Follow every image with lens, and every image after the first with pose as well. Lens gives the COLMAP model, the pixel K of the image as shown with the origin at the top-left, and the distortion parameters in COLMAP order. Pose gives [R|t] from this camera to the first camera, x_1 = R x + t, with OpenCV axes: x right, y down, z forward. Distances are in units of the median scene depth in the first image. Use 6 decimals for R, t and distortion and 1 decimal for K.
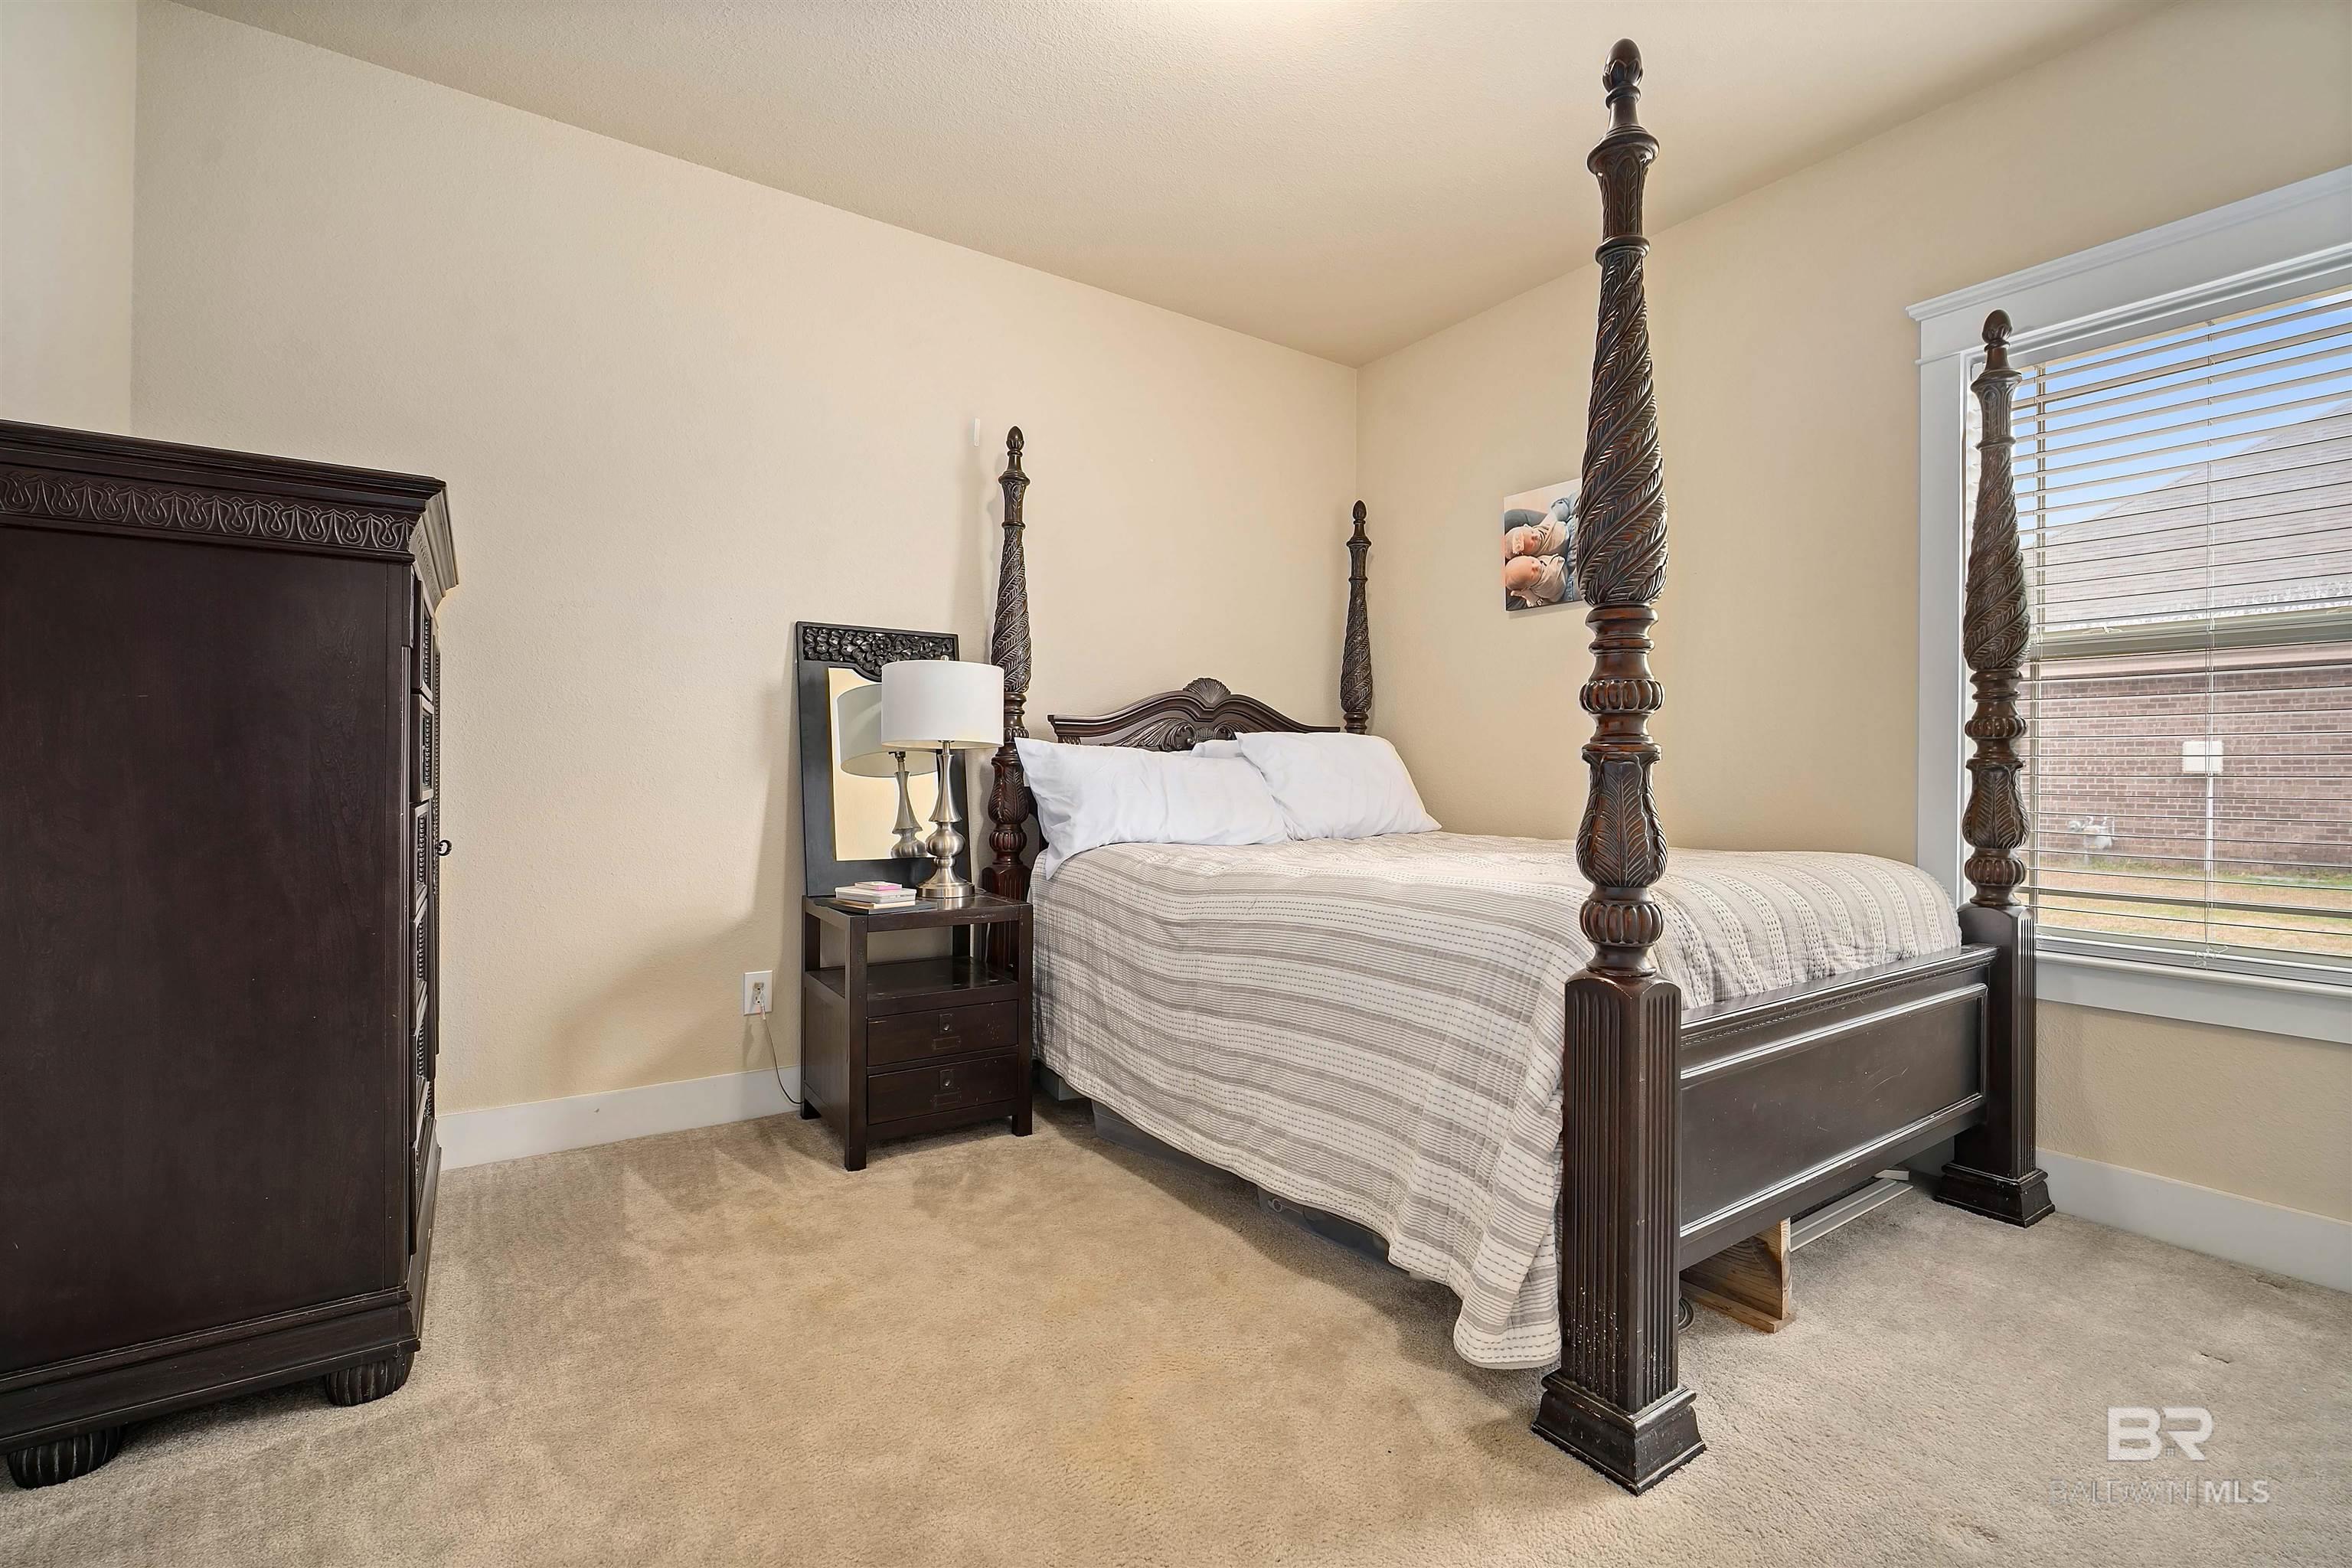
lens RADIAL K [[1051.5, 0, 1176.0], [0, 1051.5, 784.0], [0, 0, 1]] dist [0.002567, 0.000588]
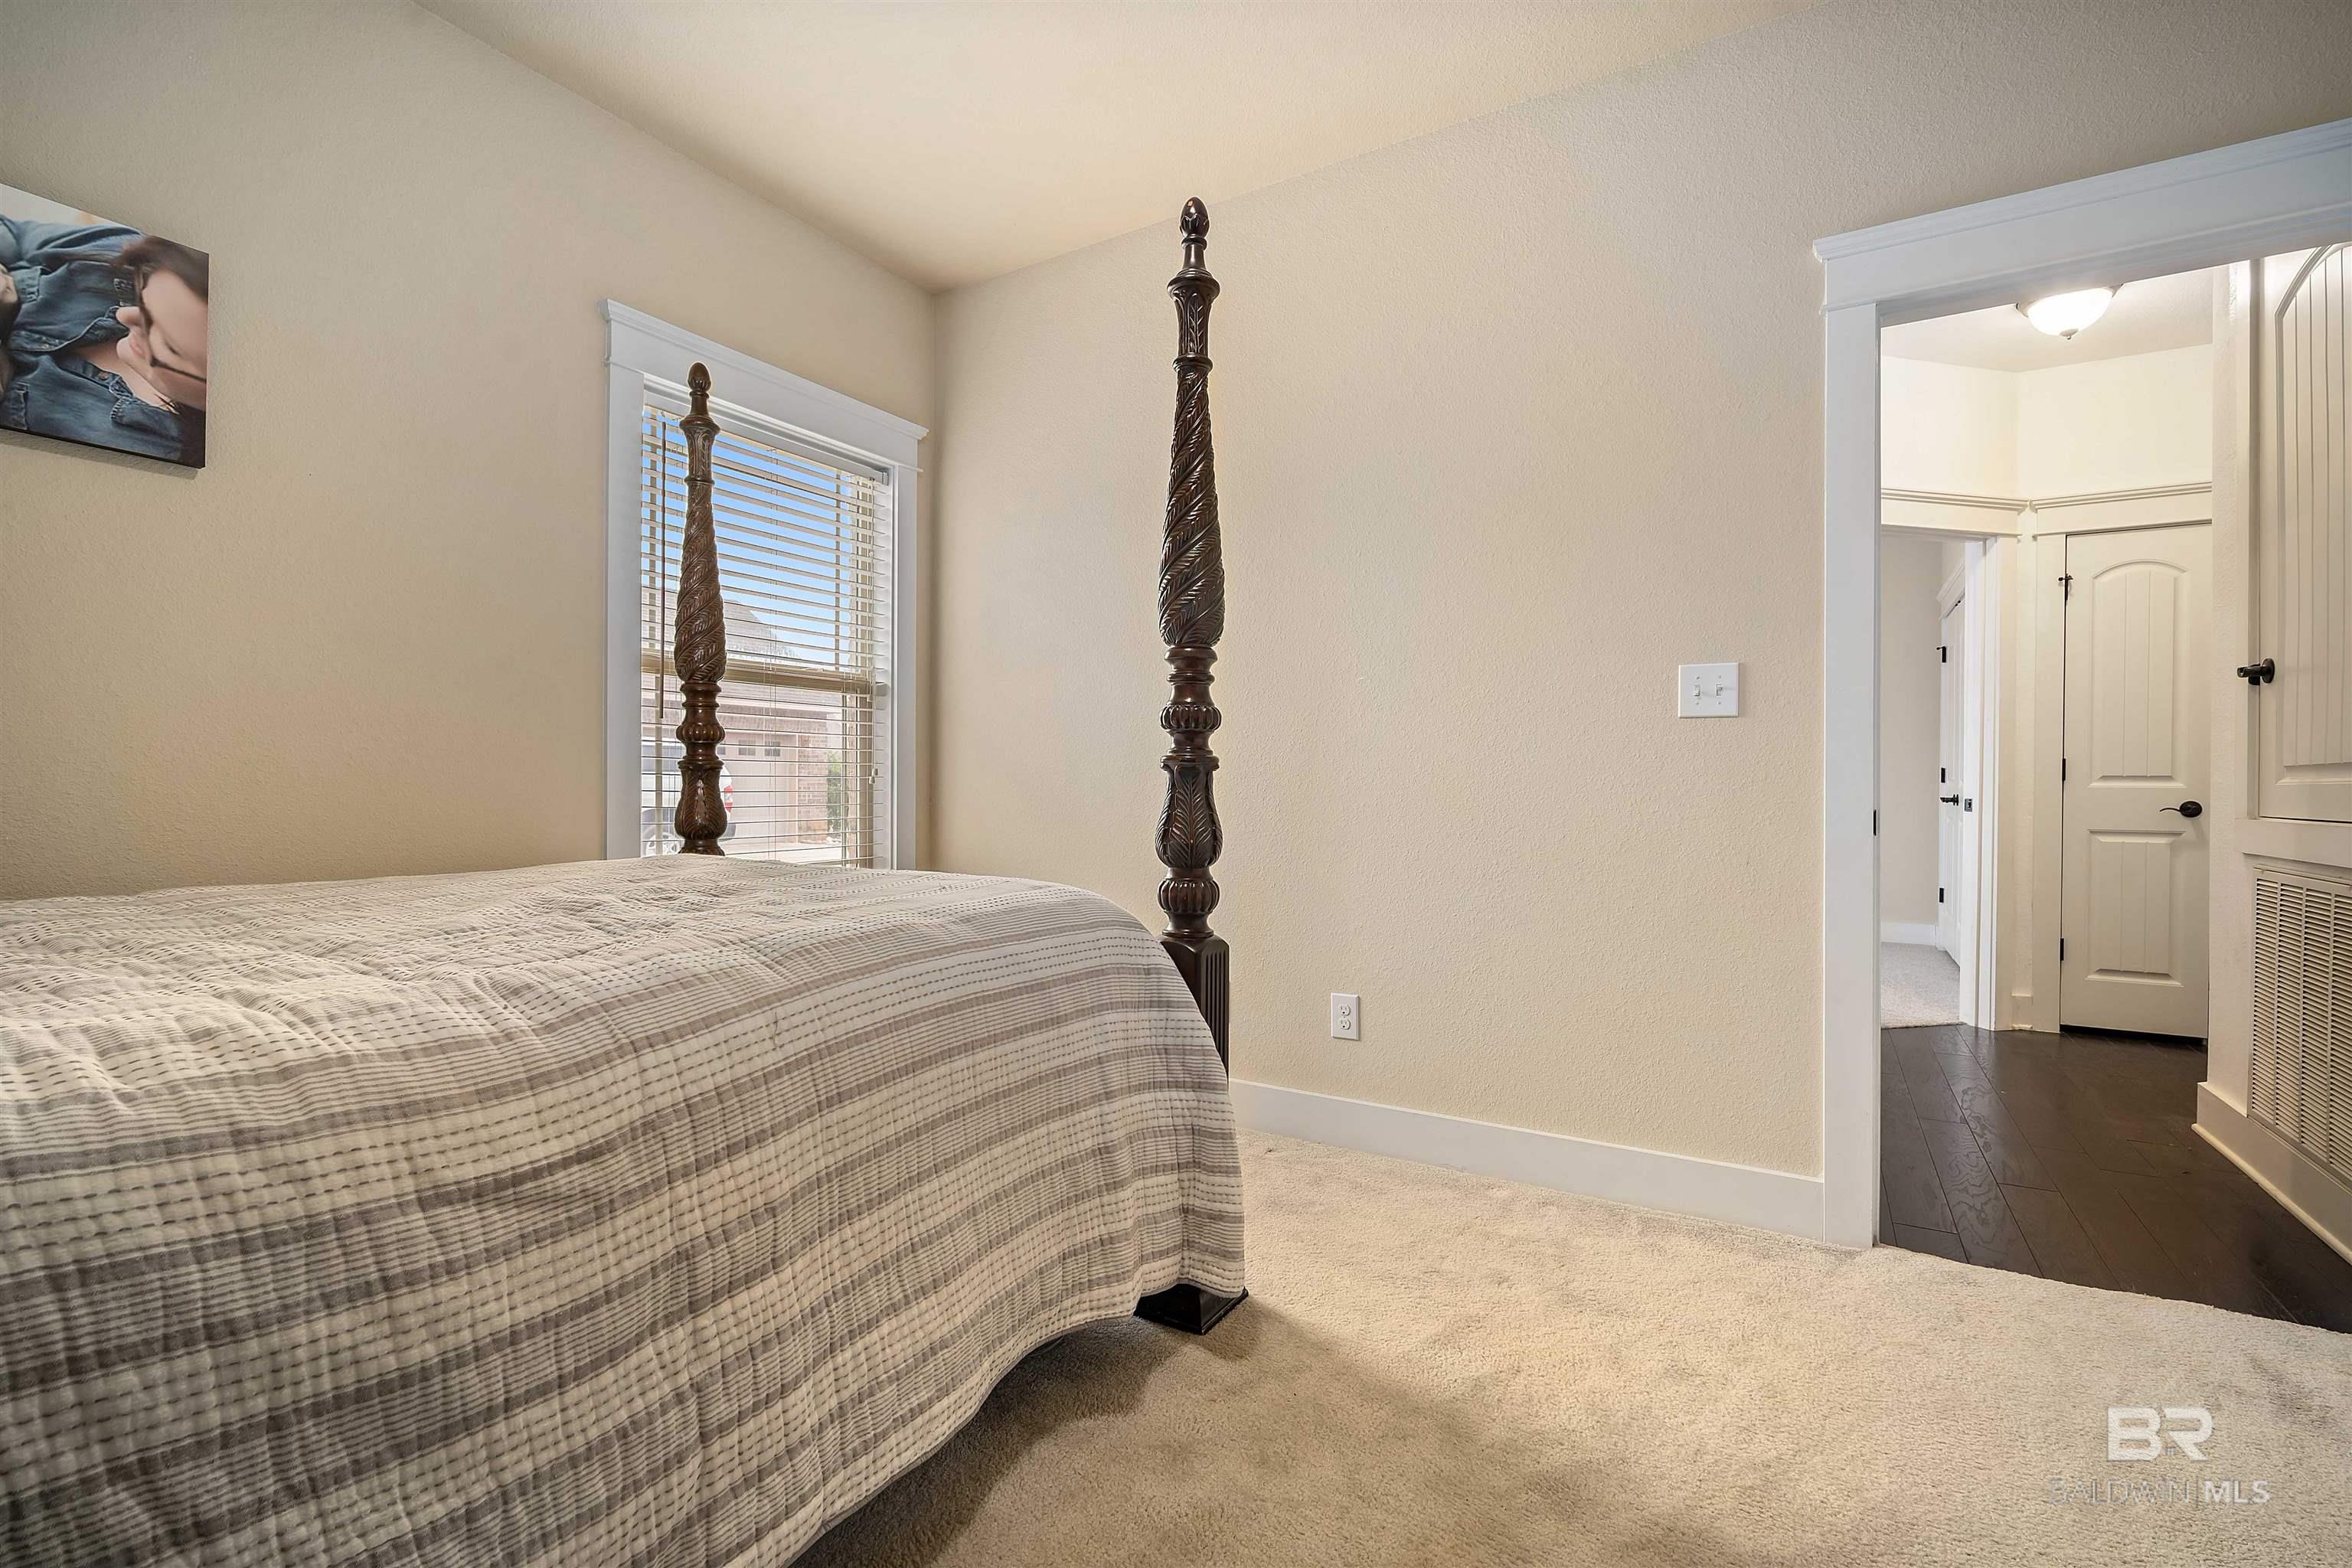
lens RADIAL K [[1051.5, 0, 1176.0], [0, 1051.5, 784.0], [0, 0, 1]] dist [0.002567, 0.000588]
pose [[-0.400240, -0.013569, 0.916310, -0.532132], [0.006248, 0.999827, 0.017534, -0.017148], [-0.916389, 0.012743, -0.400086, 1.117111]]
